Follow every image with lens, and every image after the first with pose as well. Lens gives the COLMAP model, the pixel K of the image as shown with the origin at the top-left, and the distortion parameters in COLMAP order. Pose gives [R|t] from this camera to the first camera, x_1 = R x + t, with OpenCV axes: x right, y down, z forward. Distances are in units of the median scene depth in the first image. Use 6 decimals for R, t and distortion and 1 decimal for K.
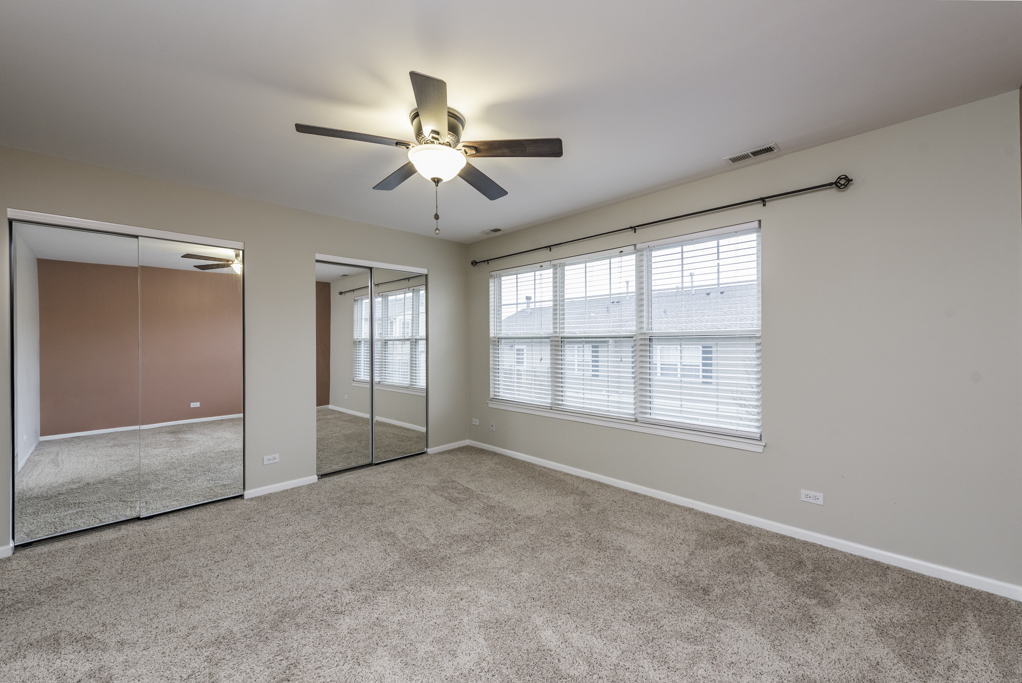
lens RADIAL K [[406.3, 0, 510.0], [0, 406.3, 354.9], [0, 0, 1]] dist [0.001230, 0.000040]
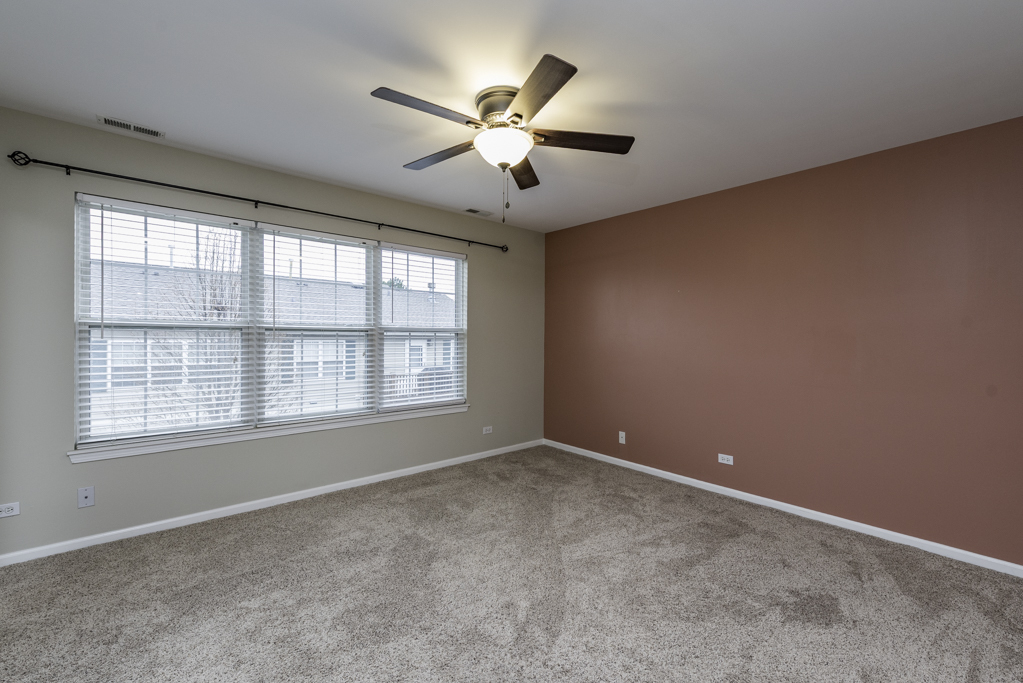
lens RADIAL K [[353.8, 0, 511.5], [0, 353.8, 341.5], [0, 0, 1]] dist [-0.000377, -0.000067]
pose [[0.150774, -0.008281, 0.988534, -0.578471], [0.024135, 0.999698, 0.004693, -0.015395], [-0.988274, 0.023151, 0.150929, 0.591097]]
